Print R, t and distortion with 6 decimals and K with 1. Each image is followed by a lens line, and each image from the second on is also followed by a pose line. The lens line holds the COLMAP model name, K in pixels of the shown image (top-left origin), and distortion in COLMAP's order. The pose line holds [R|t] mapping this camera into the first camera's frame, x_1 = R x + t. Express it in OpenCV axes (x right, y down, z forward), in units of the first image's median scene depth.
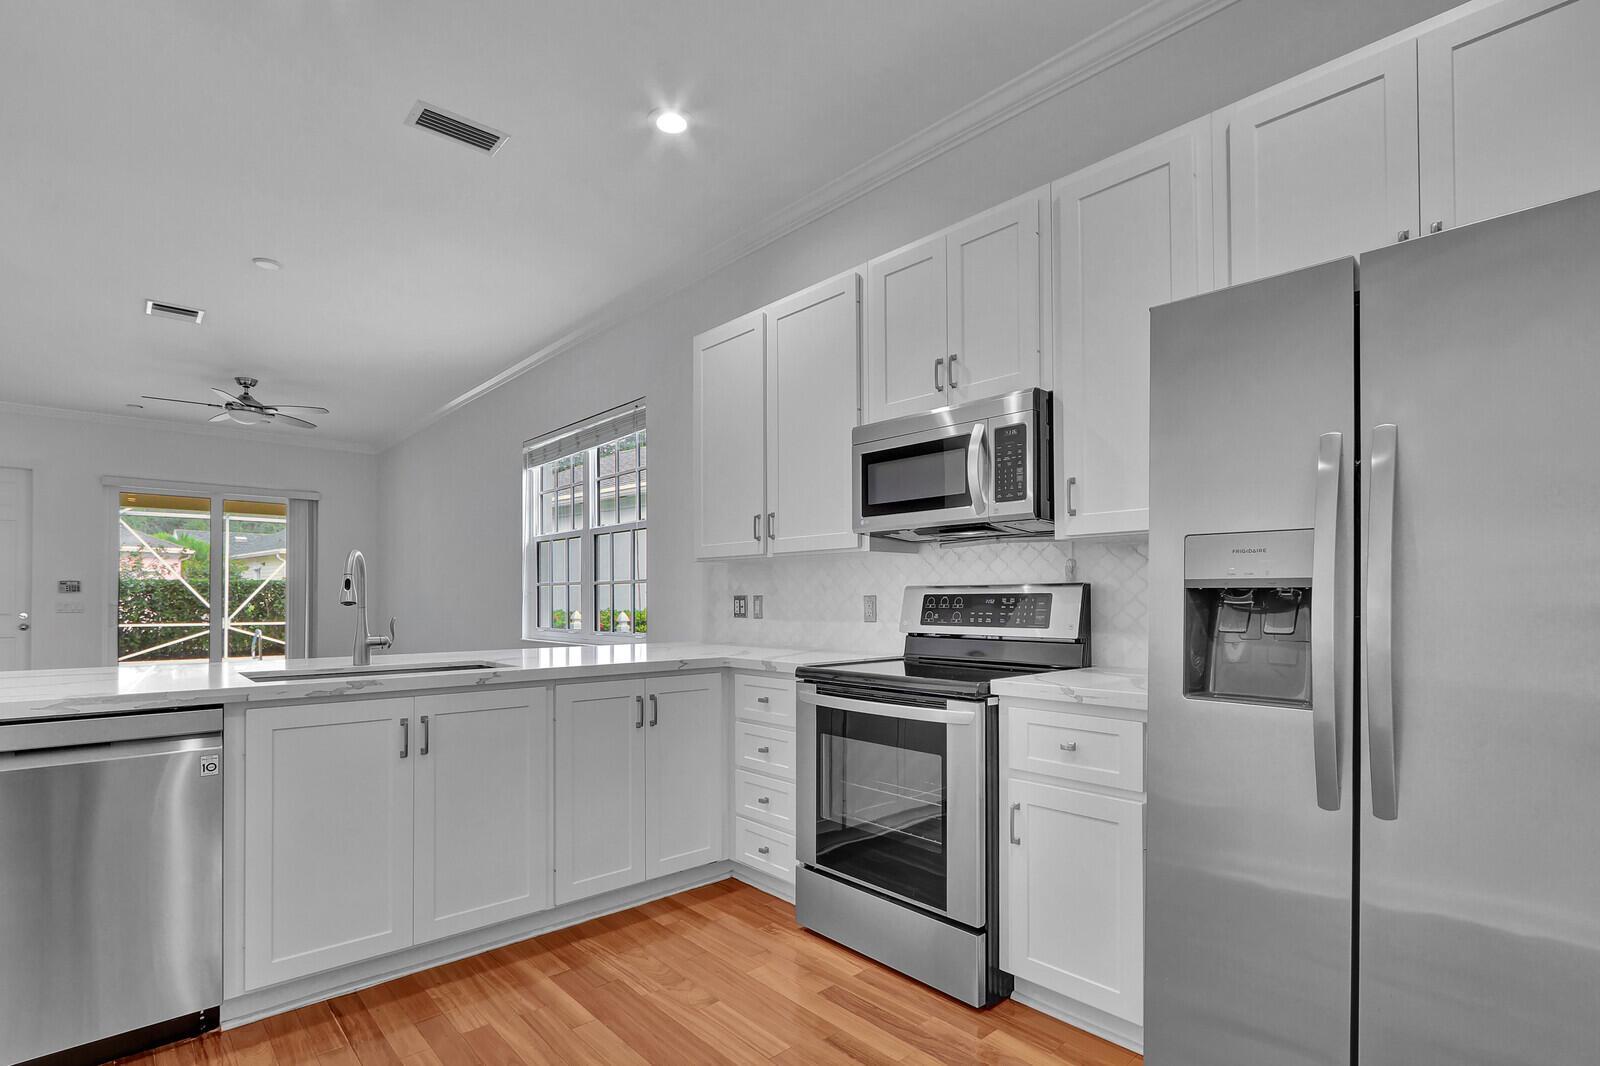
lens RADIAL K [[752.6, 0, 802.3], [0, 752.6, 586.6], [0, 0, 1]] dist [-0.016984, 0.001170]
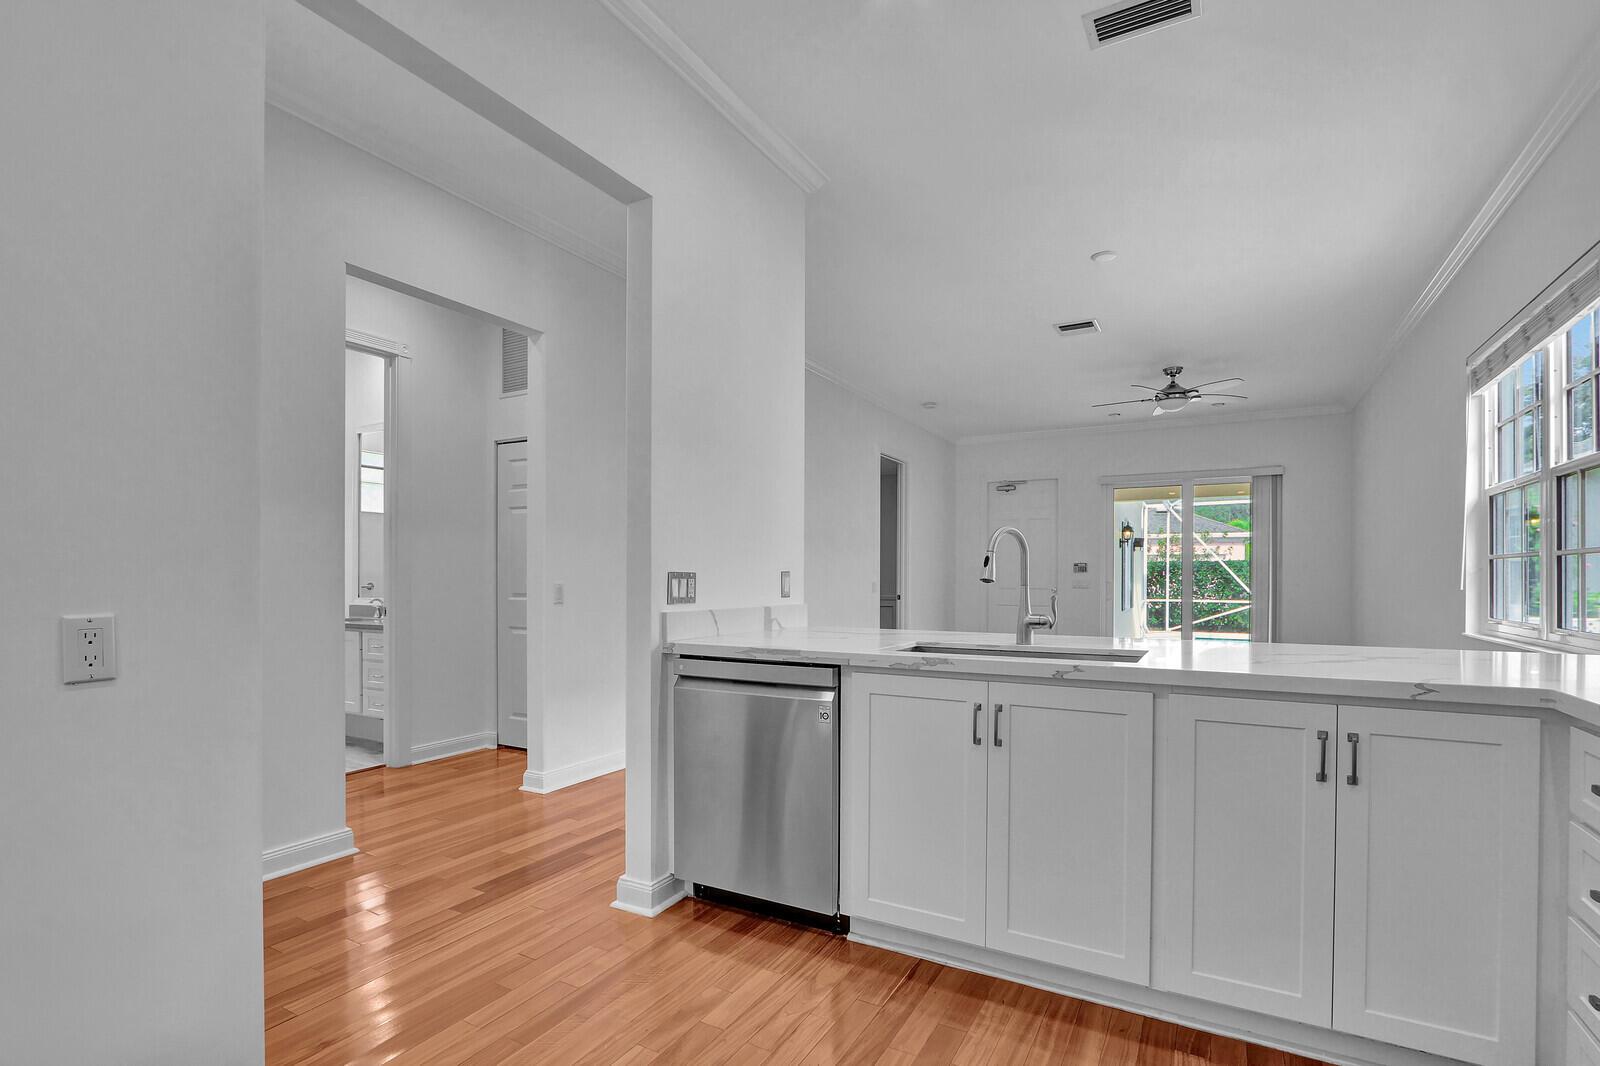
lens RADIAL K [[752.6, 0, 802.3], [0, 752.6, 586.6], [0, 0, 1]] dist [-0.016984, 0.001170]
pose [[0.311166, 0.011336, -0.950288, 0.235195], [0.015296, 0.999740, 0.016935, 0.008635], [0.950232, -0.019805, 0.310912, 0.402597]]
